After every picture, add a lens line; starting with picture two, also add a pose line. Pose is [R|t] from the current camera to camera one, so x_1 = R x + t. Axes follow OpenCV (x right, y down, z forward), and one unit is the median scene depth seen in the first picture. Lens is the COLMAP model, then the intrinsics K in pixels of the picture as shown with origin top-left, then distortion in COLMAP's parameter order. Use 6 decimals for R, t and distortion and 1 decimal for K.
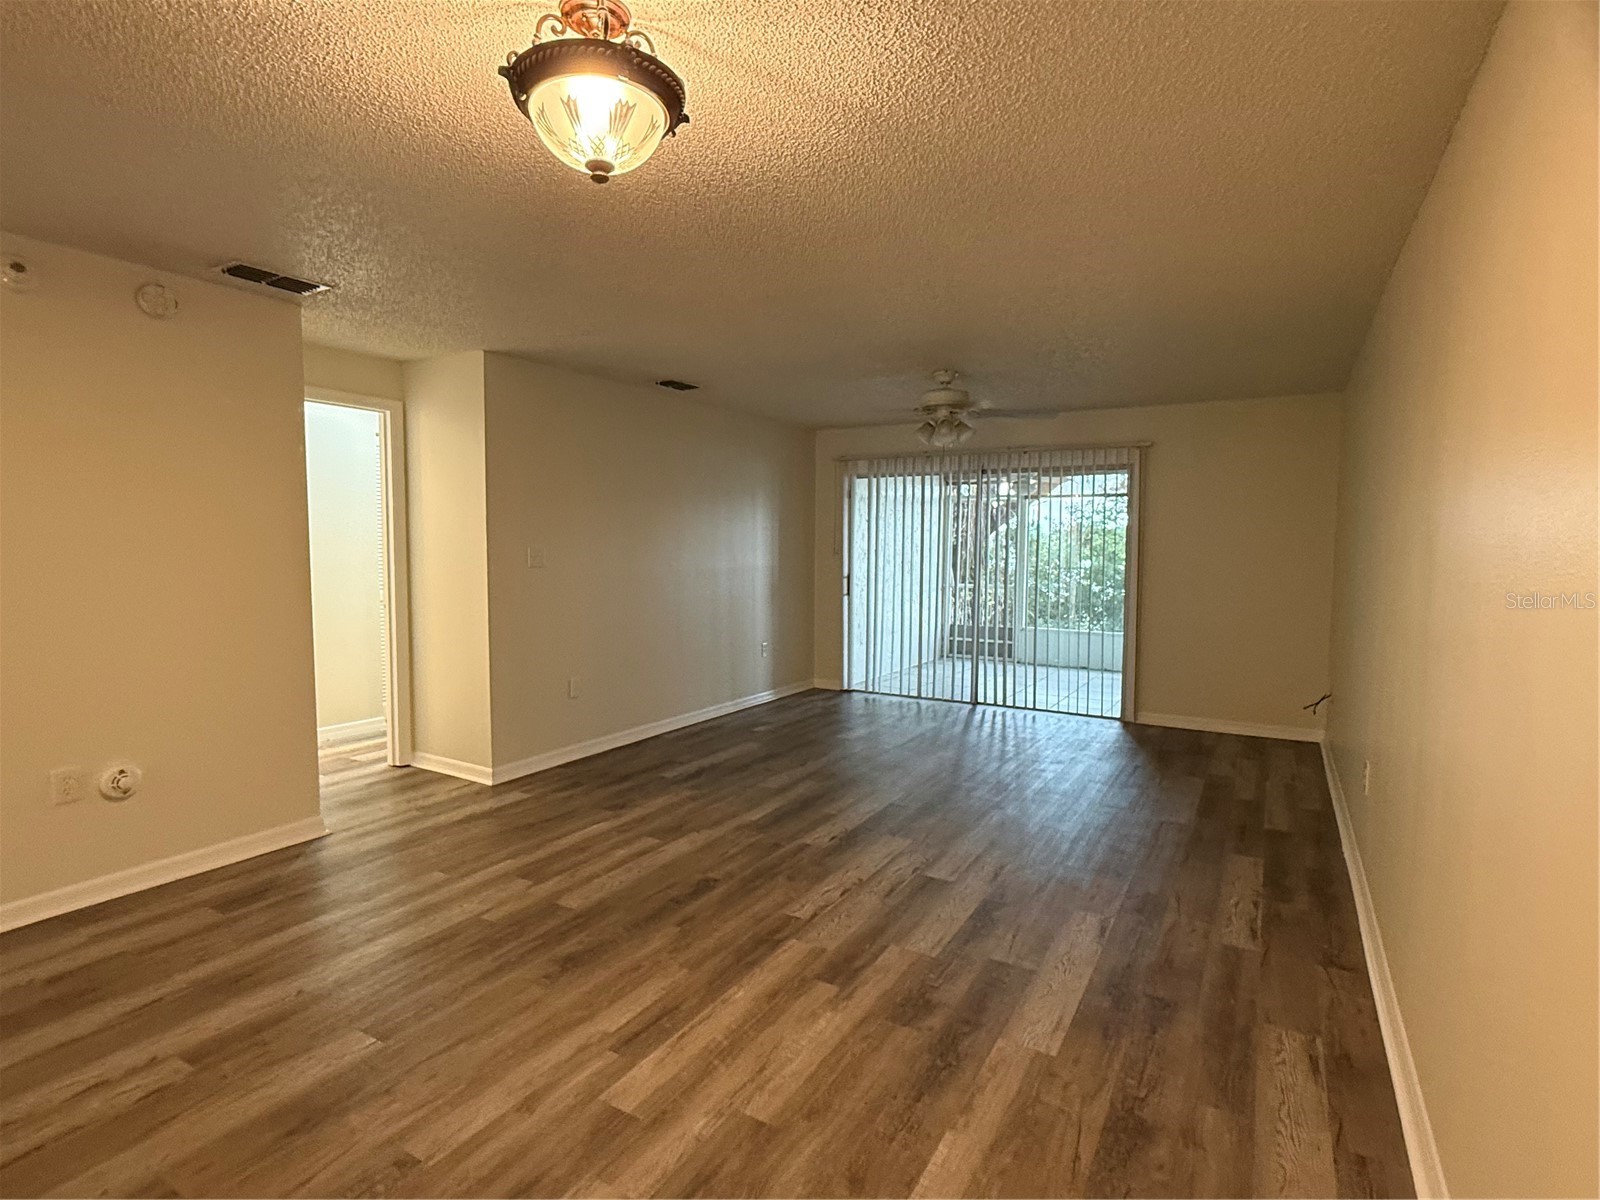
lens RADIAL K [[810.4, 0, 803.8], [0, 810.4, 598.4], [0, 0, 1]] dist [-0.000833, 0.000650]
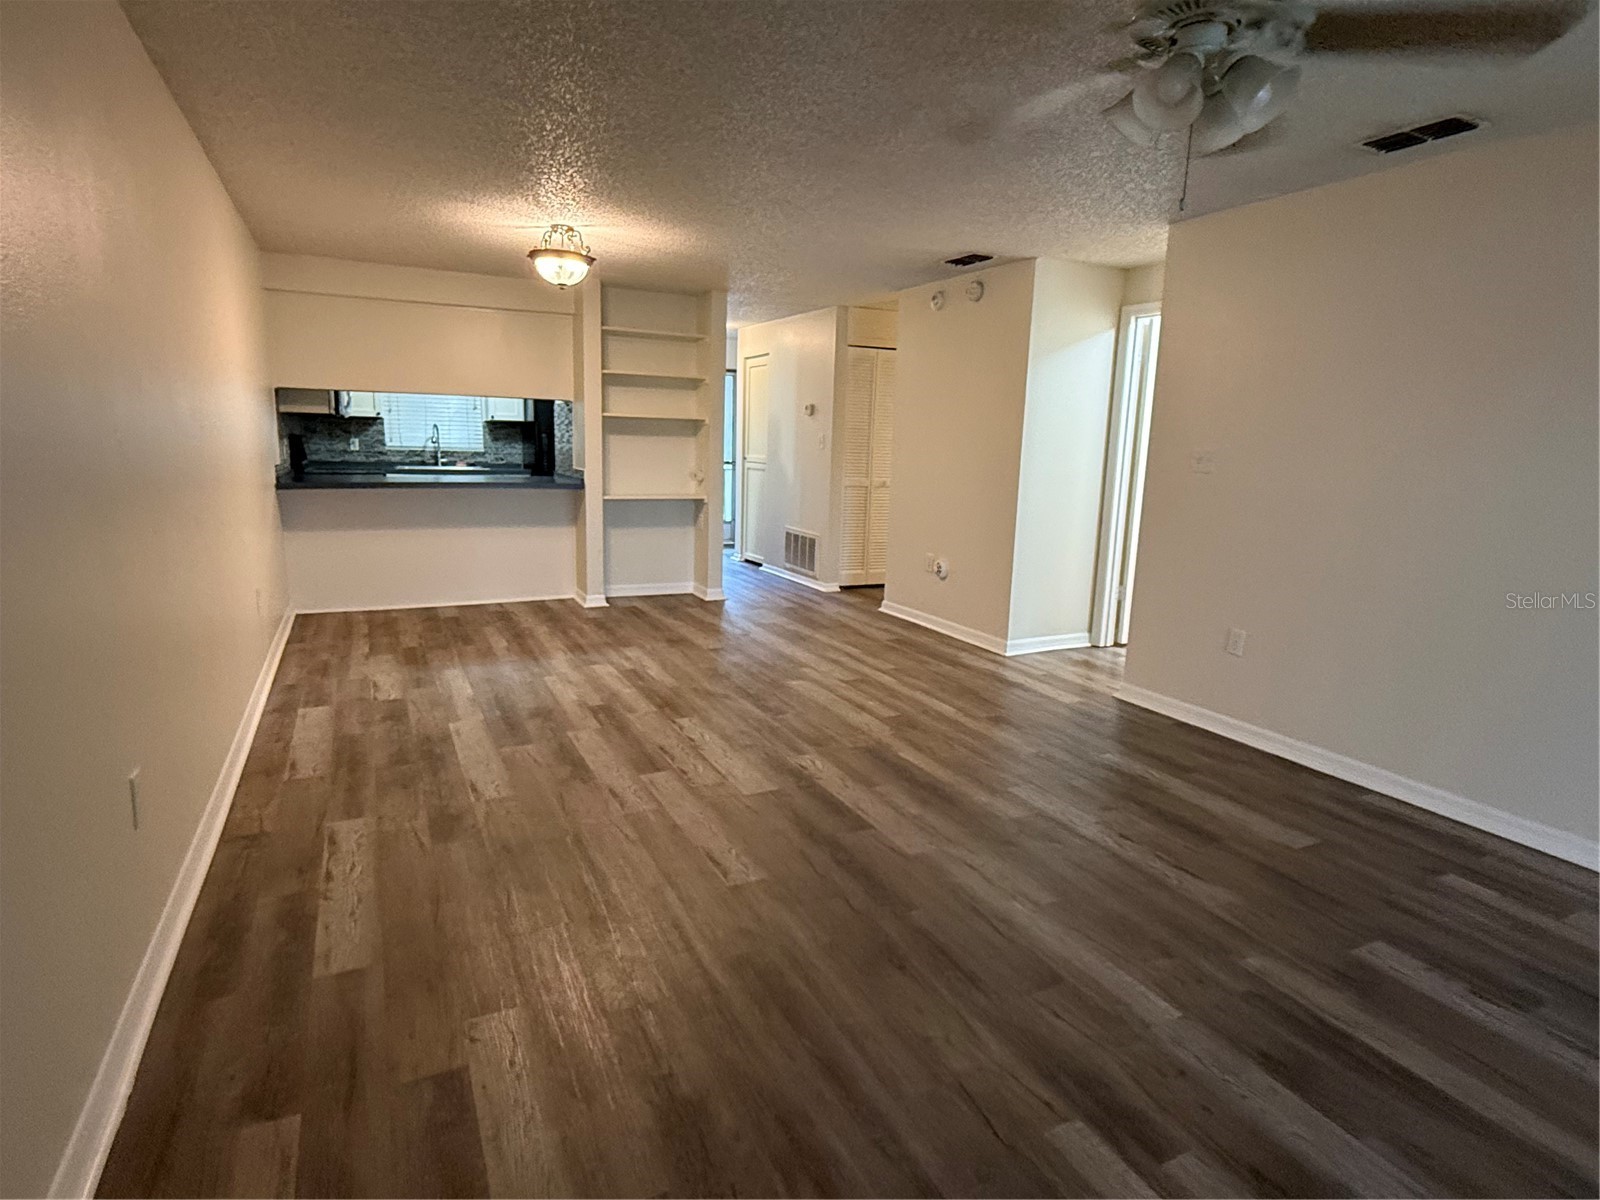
lens RADIAL K [[879.7, 0, 793.9], [0, 879.7, 599.1], [0, 0, 1]] dist [0.006273, 0.000408]
pose [[-0.559917, 0.127942, -0.818611, 1.018557], [-0.088081, 0.973216, 0.212352, -0.106682], [0.823854, 0.191003, -0.533651, 1.863791]]
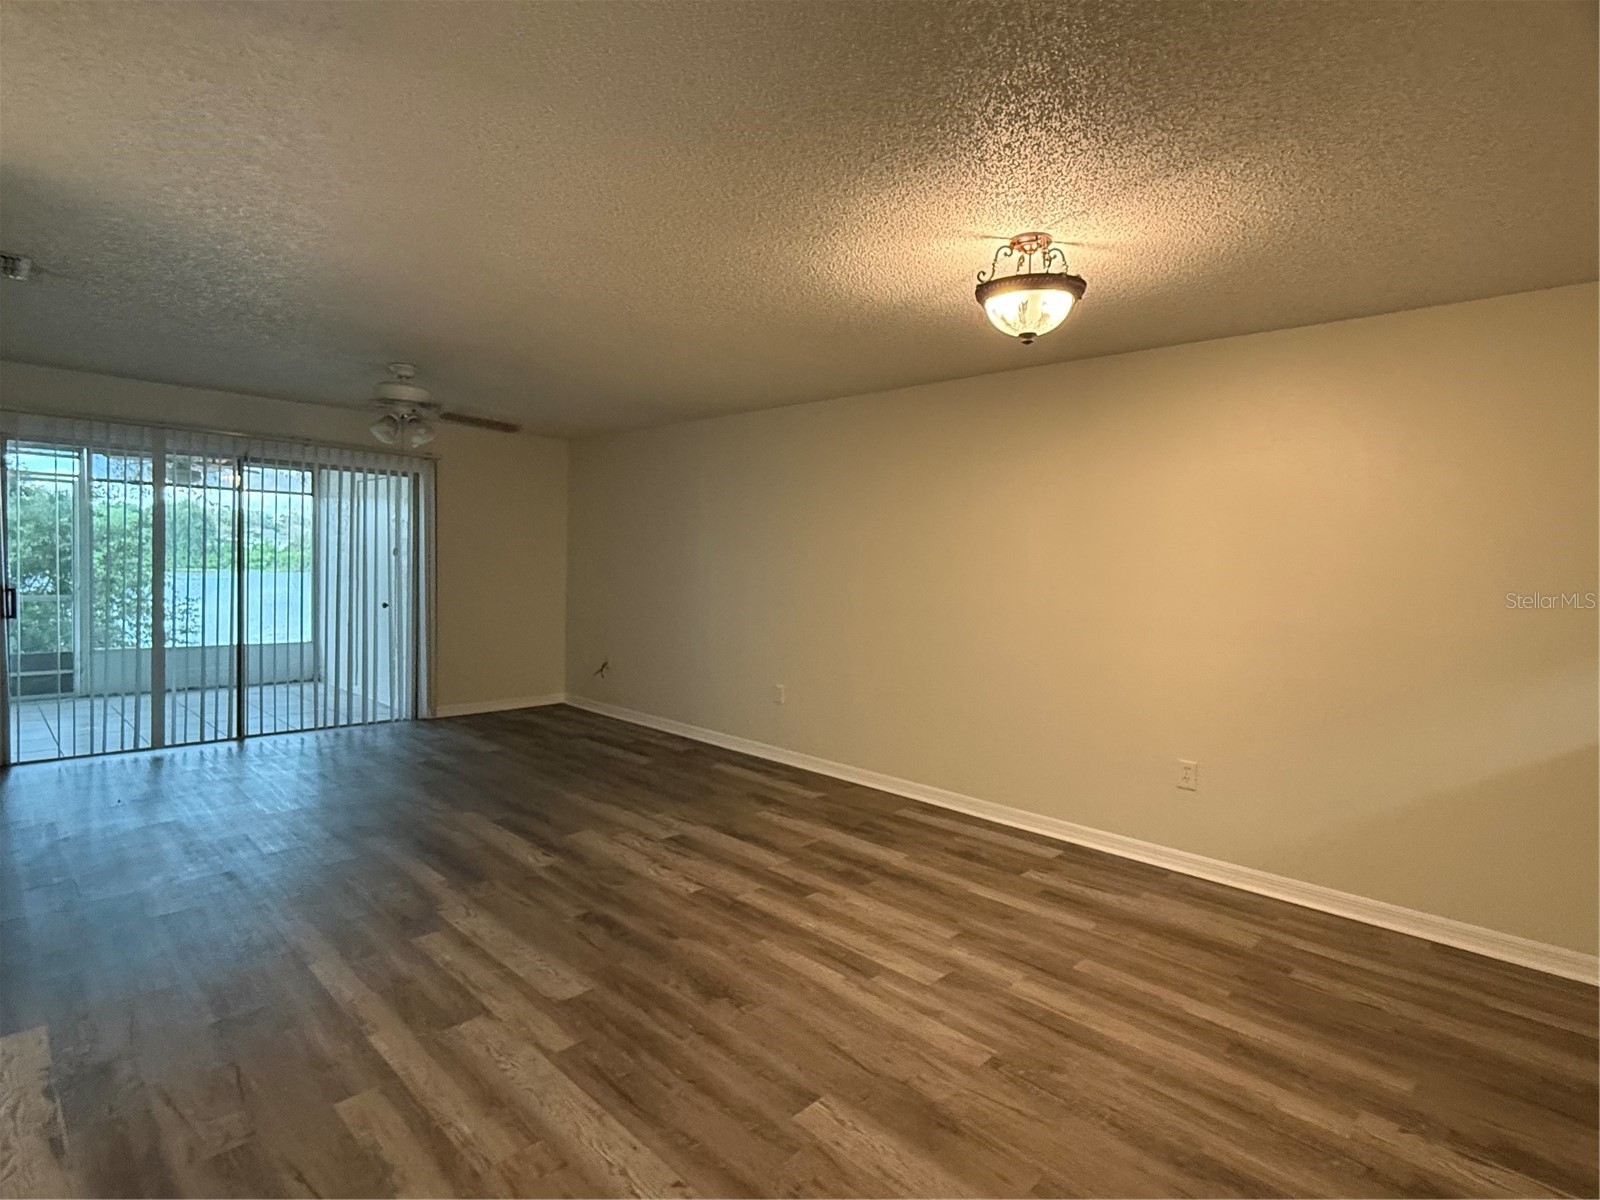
lens RADIAL K [[810.4, 0, 794.5], [0, 810.4, 593.2], [0, 0, 1]] dist [-0.000833, 0.000650]
pose [[0.248392, -0.038992, 0.967875, -1.048368], [0.040365, 0.998738, 0.029876, -0.047314], [-0.967818, 0.031648, 0.249652, 0.576761]]
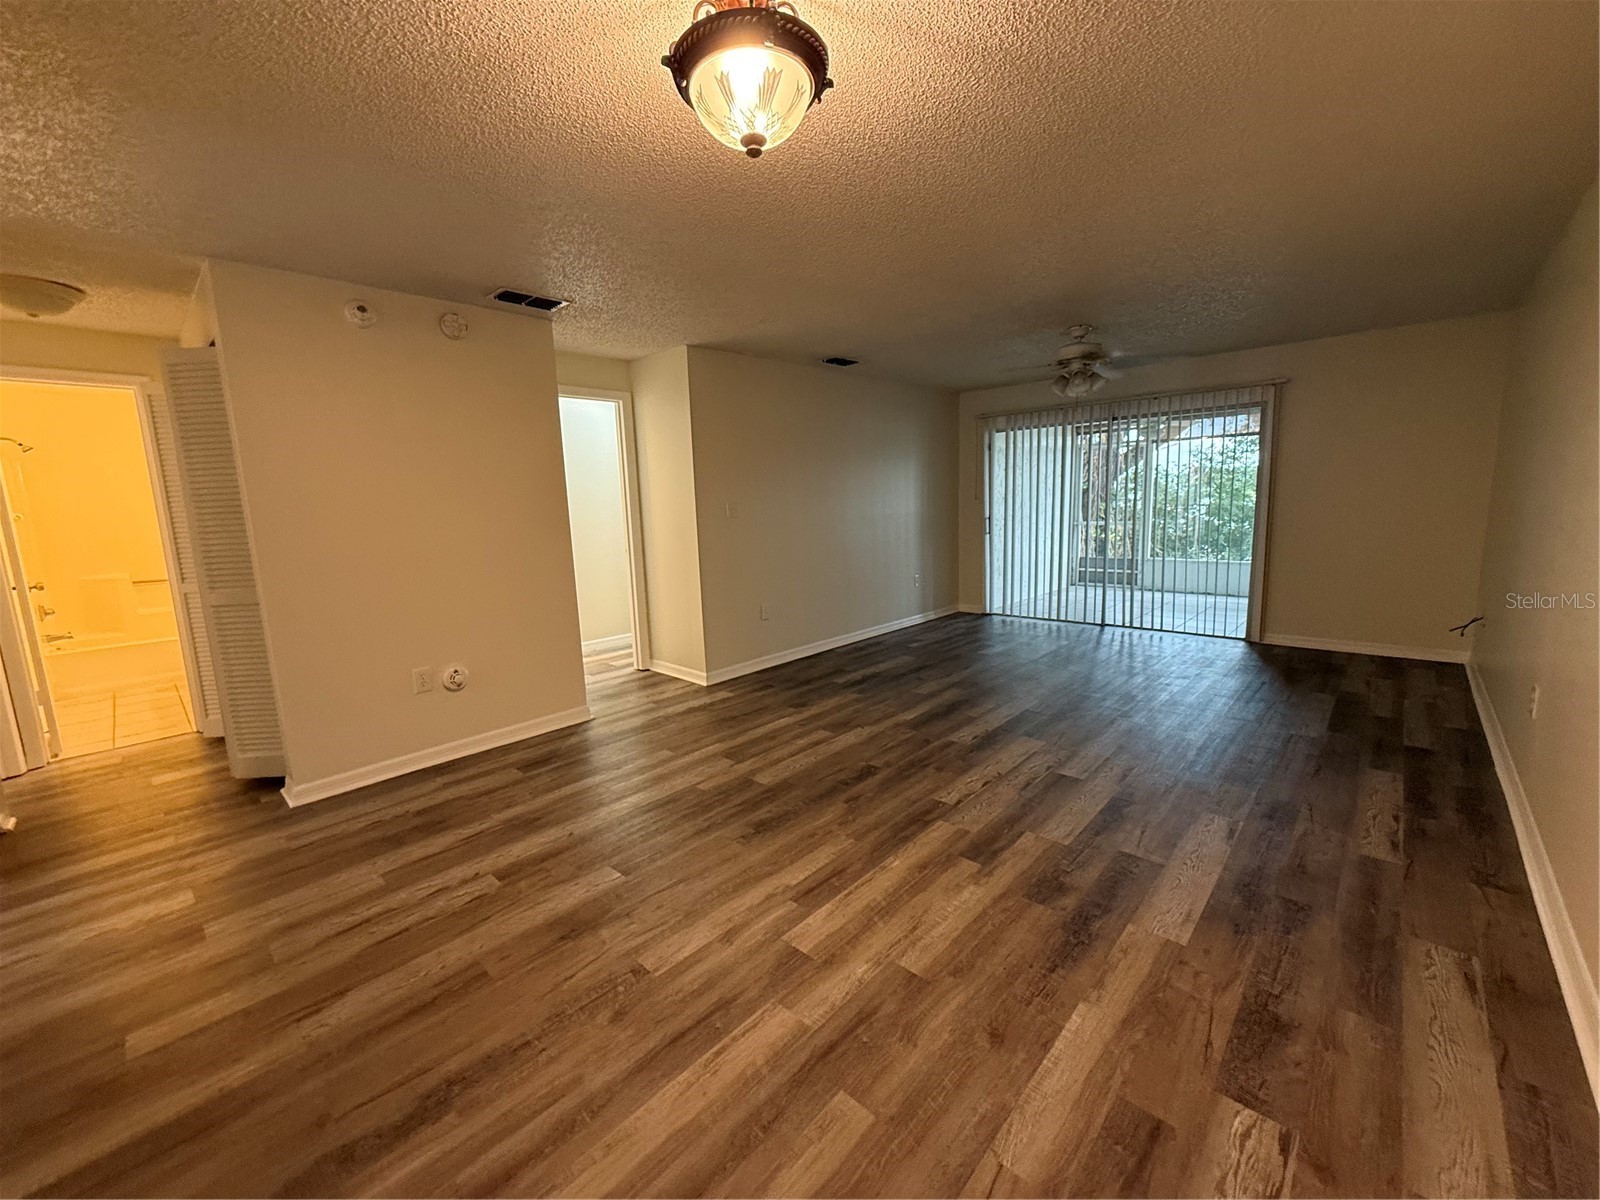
lens RADIAL K [[639.4, 0, 804.8], [0, 639.4, 598.1], [0, 0, 1]] dist [-0.000738, -0.000317]
pose [[0.974752, -0.006417, -0.223197, 0.003387], [0.026090, 0.996013, 0.085302, 0.007405], [0.221759, -0.088972, 0.971034, 0.064898]]
